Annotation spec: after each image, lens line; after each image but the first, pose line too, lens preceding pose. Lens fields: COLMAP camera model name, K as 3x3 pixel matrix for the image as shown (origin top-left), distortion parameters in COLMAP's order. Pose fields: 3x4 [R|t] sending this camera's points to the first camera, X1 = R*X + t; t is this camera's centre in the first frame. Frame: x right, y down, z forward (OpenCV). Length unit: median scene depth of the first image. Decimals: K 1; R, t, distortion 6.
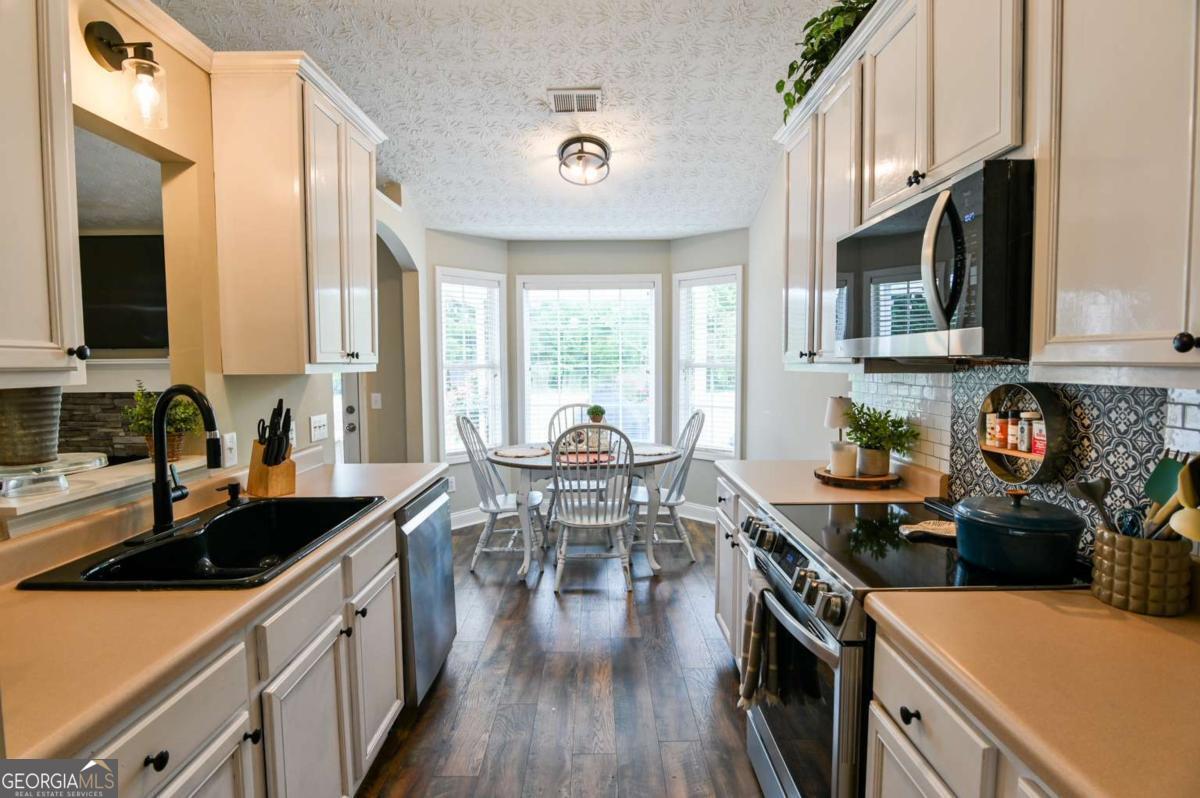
lens RADIAL K [[587.6, 0, 597.3], [0, 587.6, 398.2], [0, 0, 1]] dist [-0.021608, 0.000296]
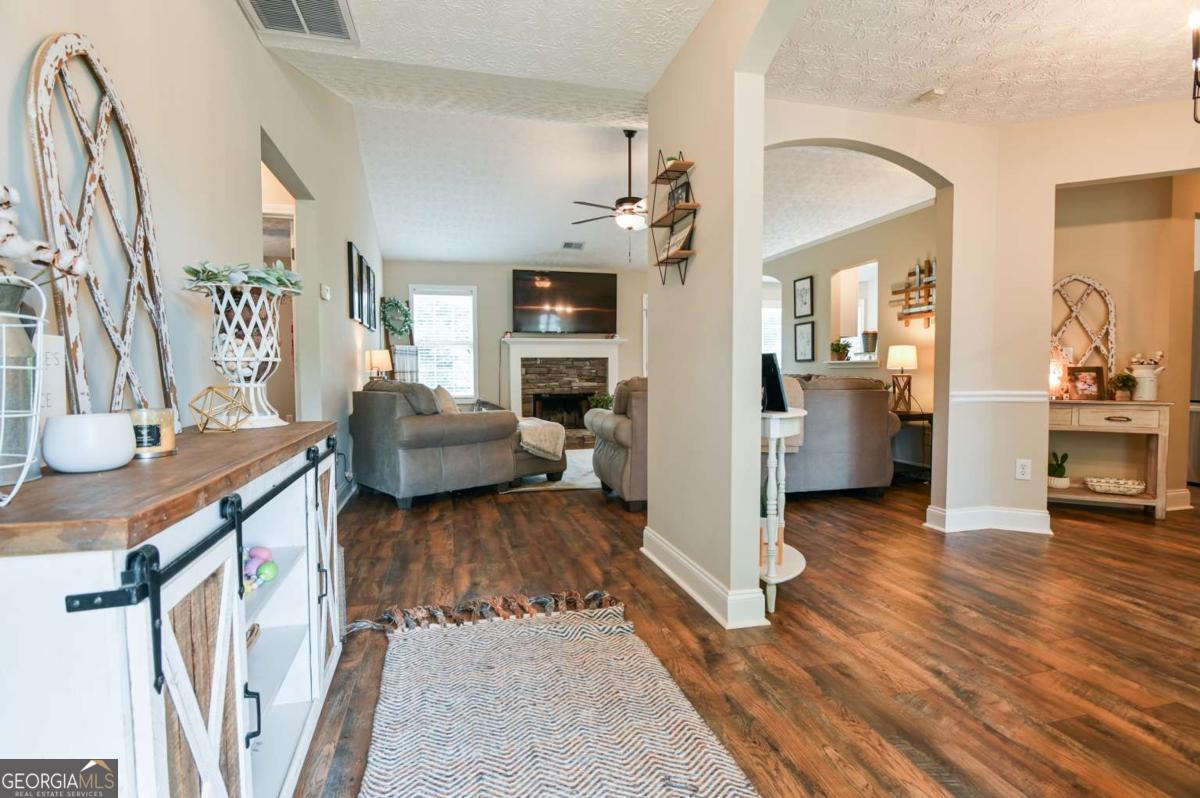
lens RADIAL K [[587.6, 0, 600.5], [0, 587.6, 399.4], [0, 0, 1]] dist [-0.021608, 0.000296]
pose [[0.969358, -0.011036, 0.245405, -1.186394], [0.015237, 0.999768, -0.015228, 0.146507], [-0.245180, 0.018501, 0.969301, -0.779246]]
